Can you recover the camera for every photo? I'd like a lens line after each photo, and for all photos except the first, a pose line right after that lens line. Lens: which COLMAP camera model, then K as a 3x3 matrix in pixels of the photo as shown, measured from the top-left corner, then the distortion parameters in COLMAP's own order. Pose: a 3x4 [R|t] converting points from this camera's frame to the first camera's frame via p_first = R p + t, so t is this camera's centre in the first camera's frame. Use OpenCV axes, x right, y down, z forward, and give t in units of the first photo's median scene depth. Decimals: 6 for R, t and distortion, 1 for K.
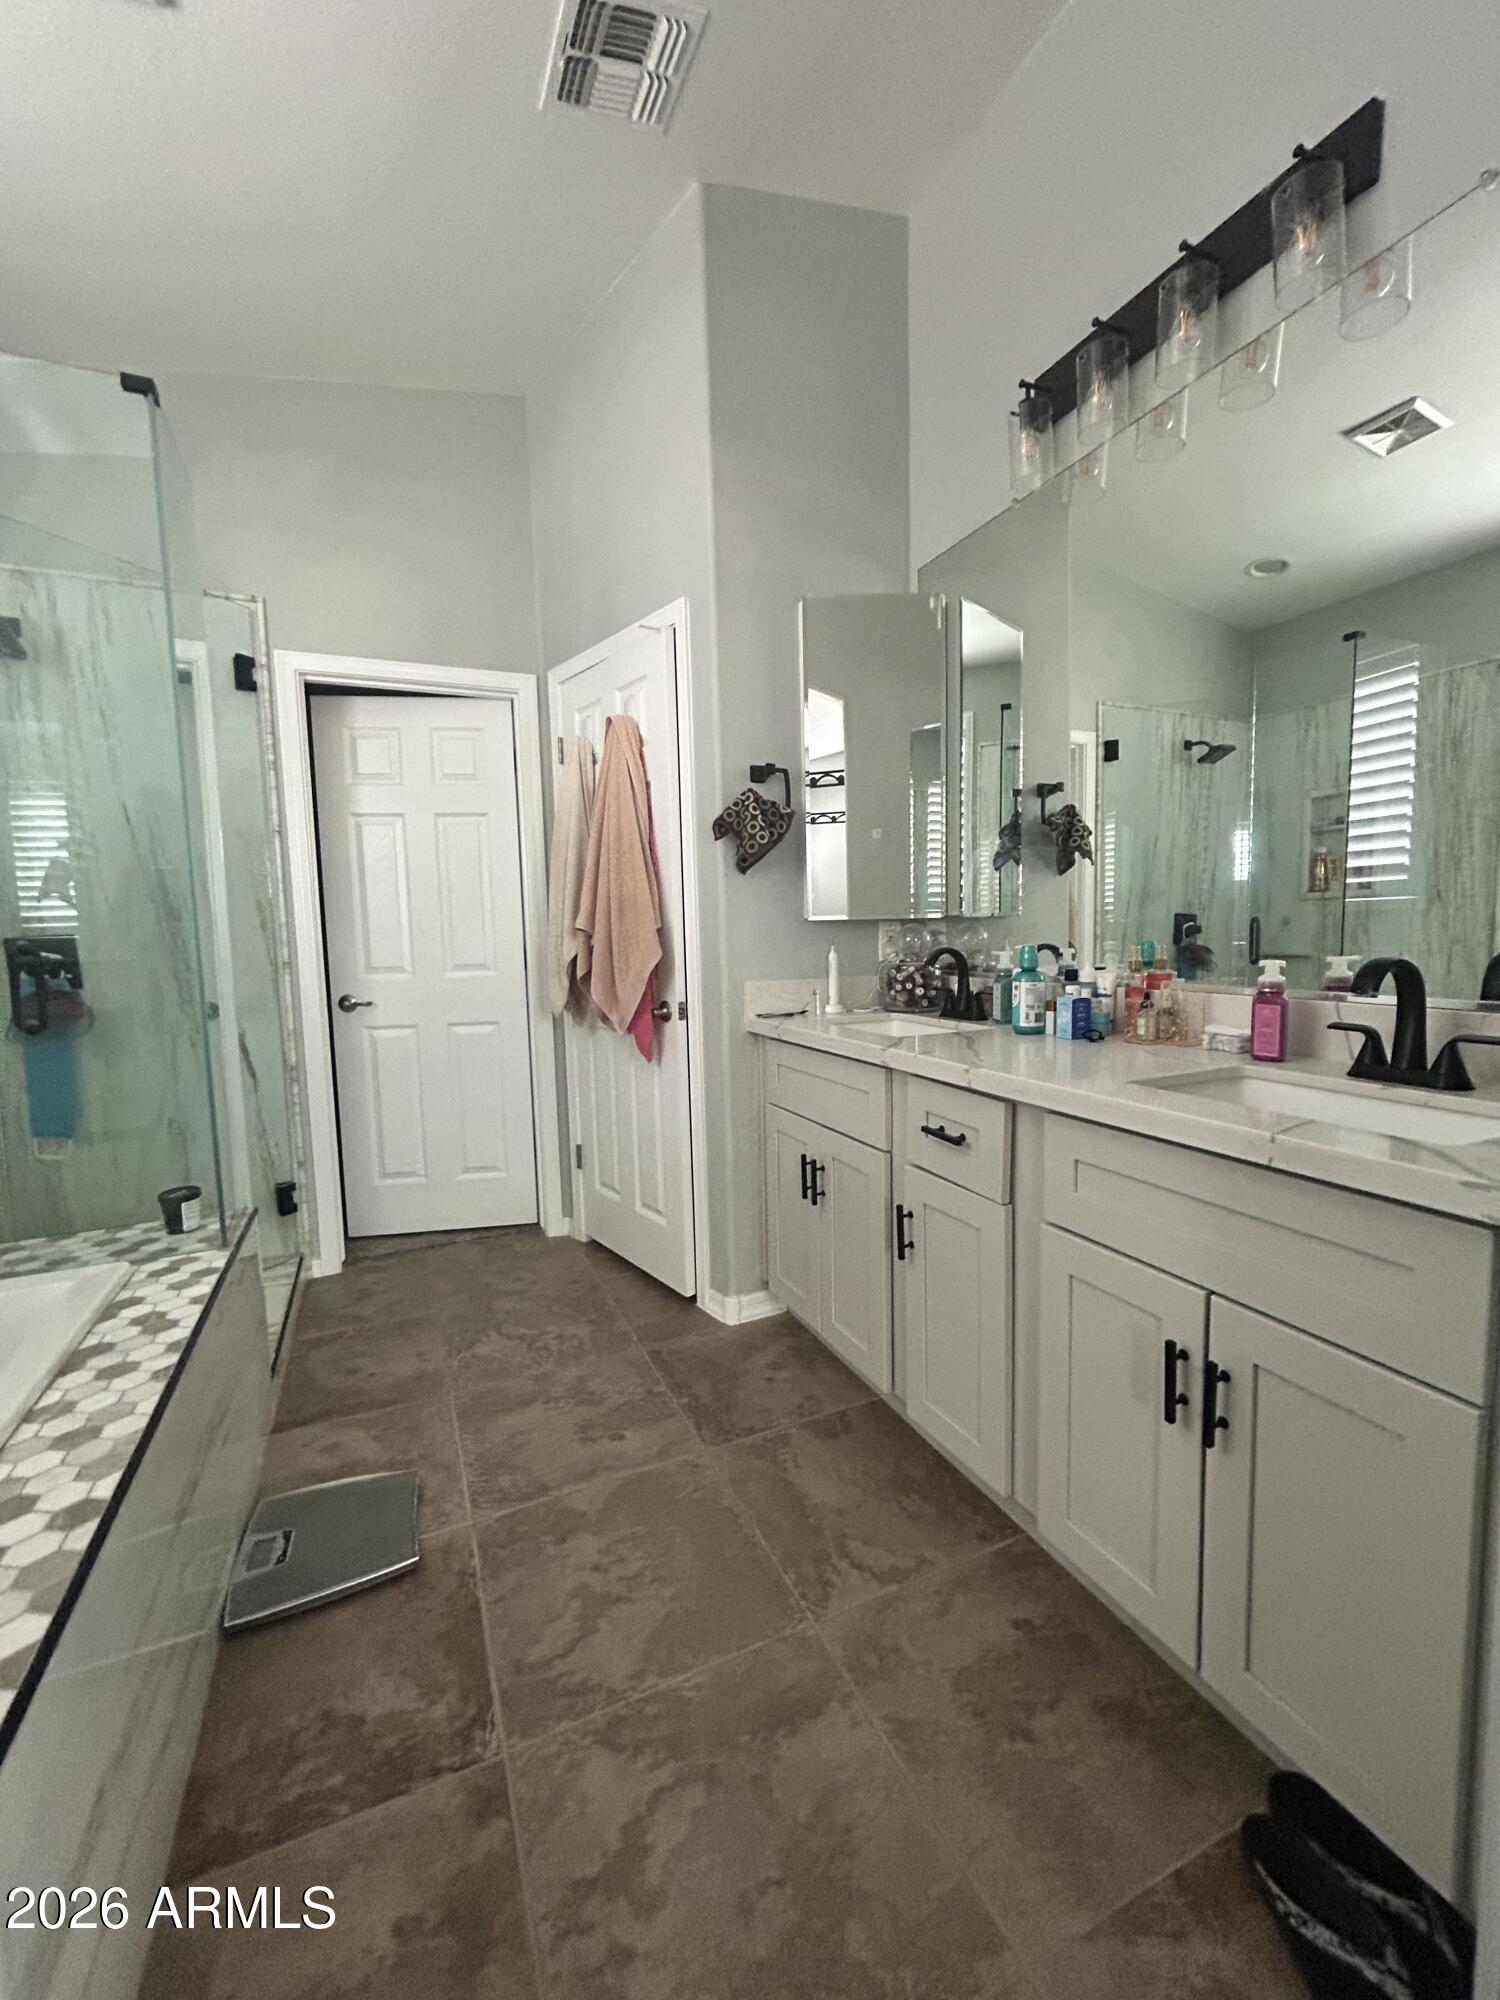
lens RADIAL K [[815.2, 0, 749.3], [0, 815.2, 1003.4], [0, 0, 1]] dist [-0.000558, -0.000032]
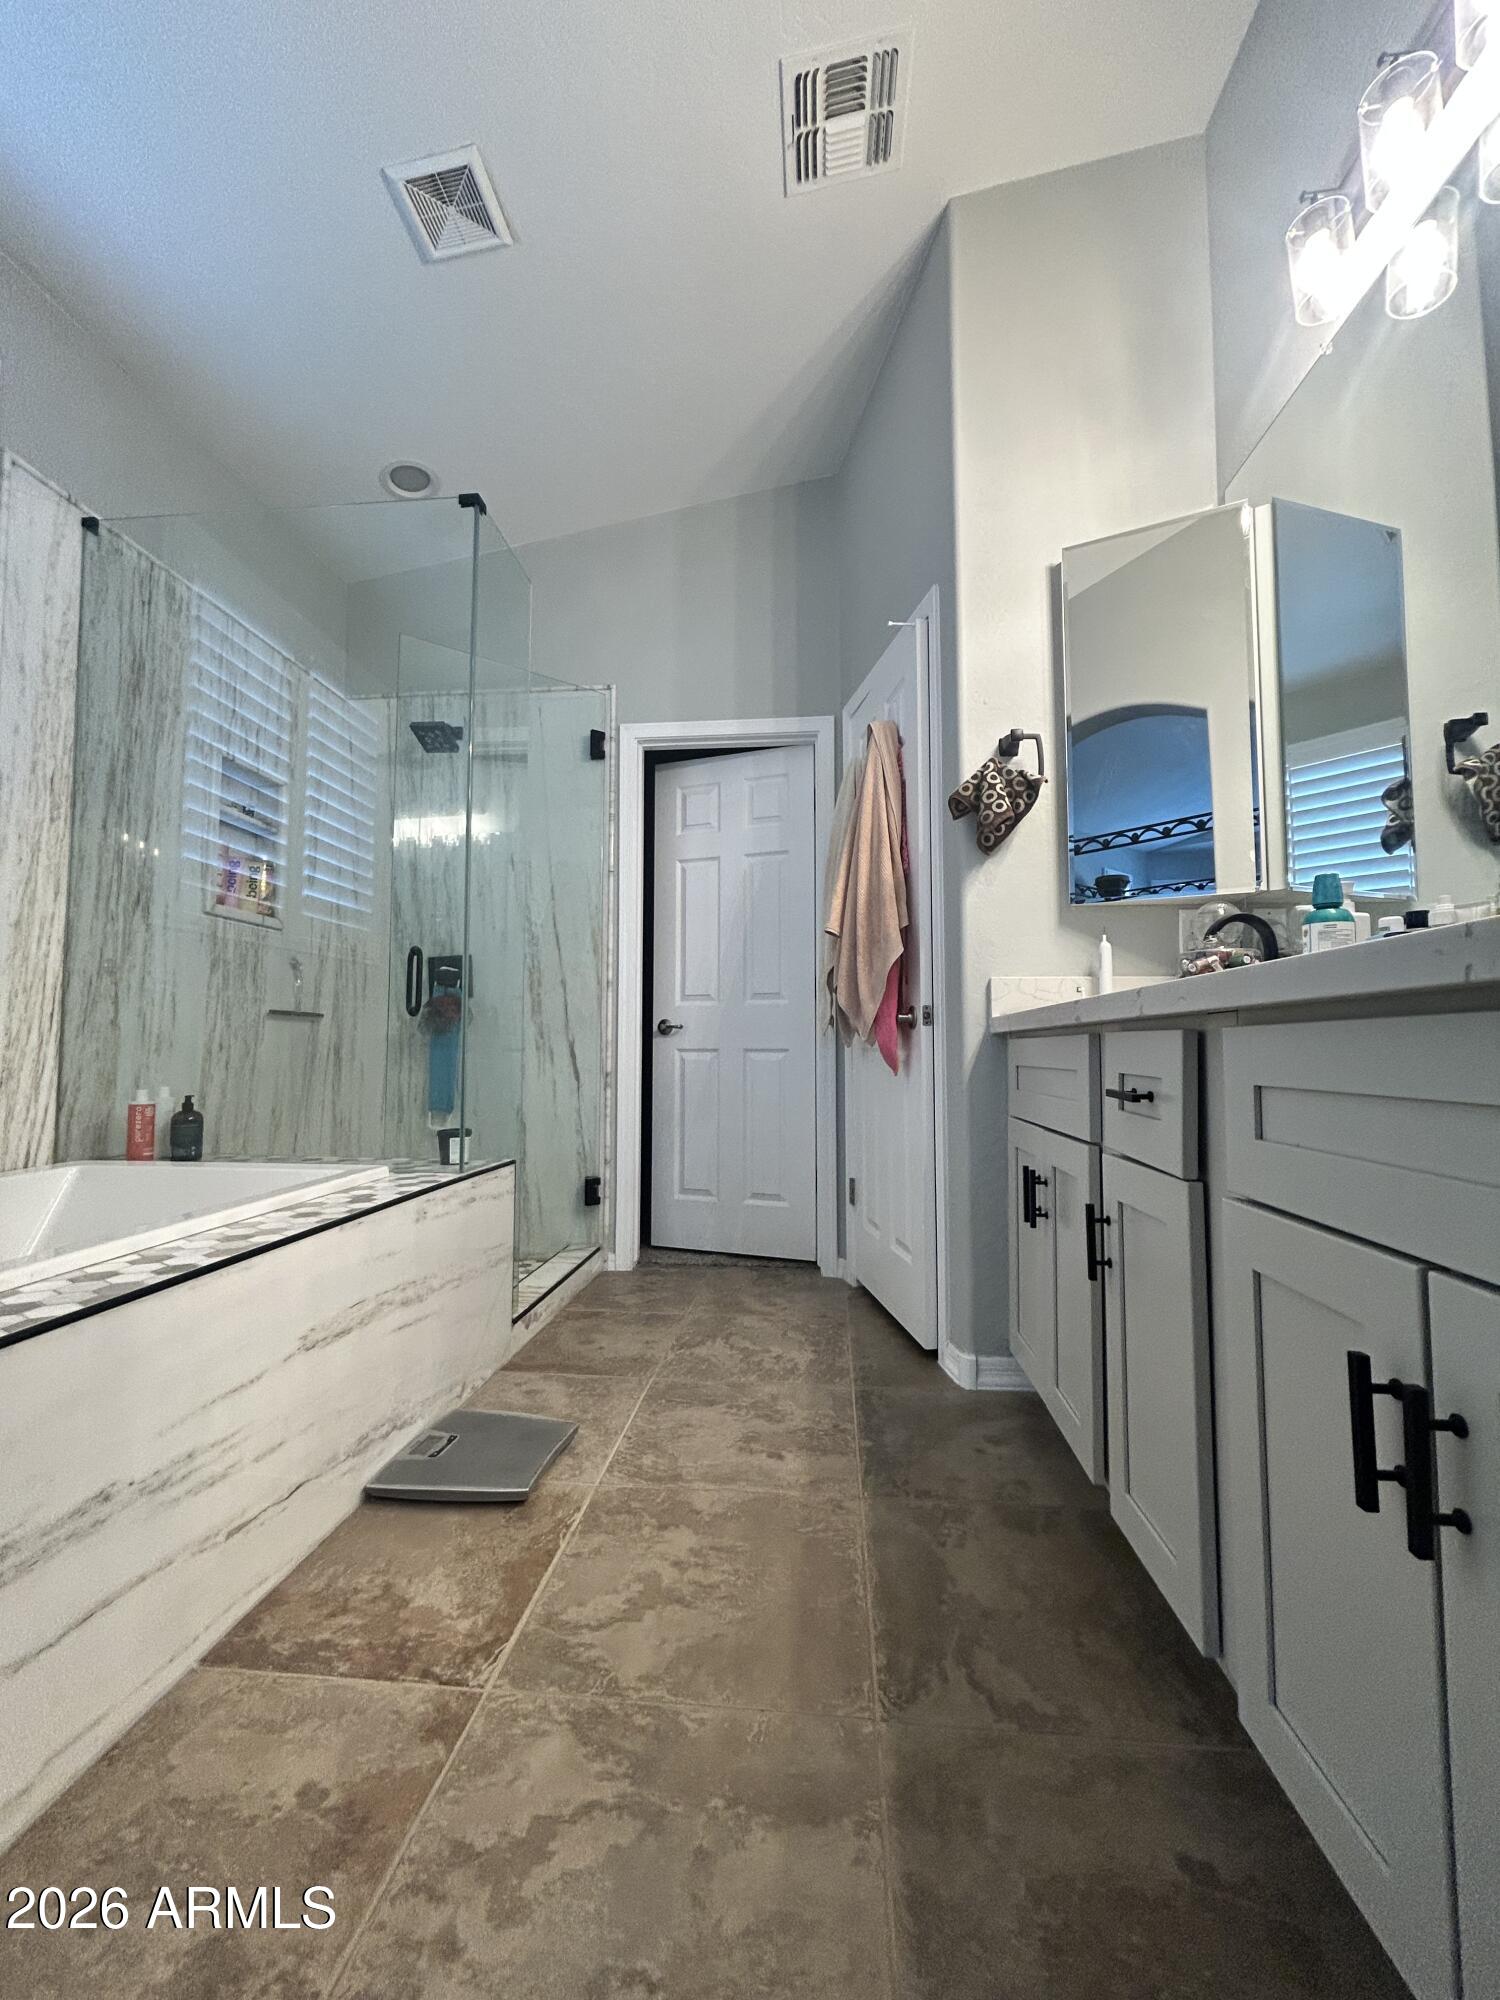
lens RADIAL K [[815.2, 0, 746.8], [0, 815.2, 1000.7], [0, 0, 1]] dist [-0.000558, -0.000032]
pose [[0.867393, -0.004329, -0.497605, 0.223336], [-0.068328, 0.989455, -0.127712, 0.141033], [0.492911, 0.144777, 0.857950, 0.138391]]
